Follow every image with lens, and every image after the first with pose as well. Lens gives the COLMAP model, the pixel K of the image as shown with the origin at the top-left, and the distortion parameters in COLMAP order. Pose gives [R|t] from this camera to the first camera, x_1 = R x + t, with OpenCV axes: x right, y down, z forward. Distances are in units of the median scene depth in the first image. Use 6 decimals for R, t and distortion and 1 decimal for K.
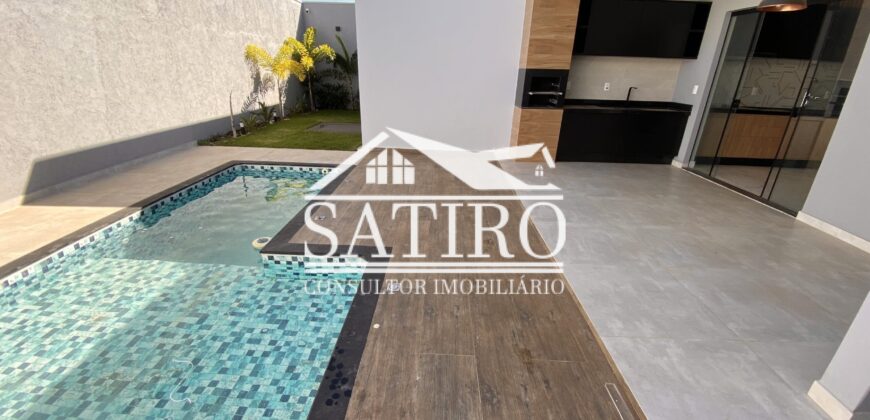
lens RADIAL K [[368.3, 0, 433.8], [0, 368.3, 202.4], [0, 0, 1]] dist [-0.022848, -0.000187]
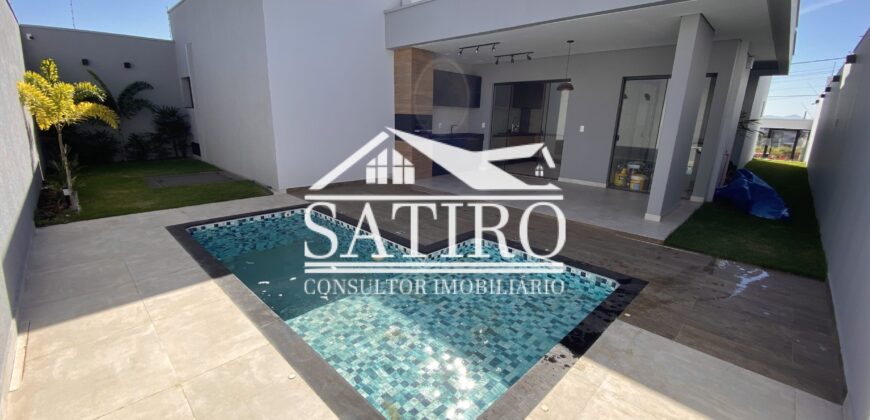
lens RADIAL K [[353.1, 0, 435.0], [0, 353.1, 210.0], [0, 0, 1]] dist [0.000562, -0.000282]
pose [[0.673749, -0.197428, 0.712099, -1.030809], [0.249952, 0.967736, 0.031812, -0.037772], [-0.695404, 0.156557, 0.701358, 0.045695]]
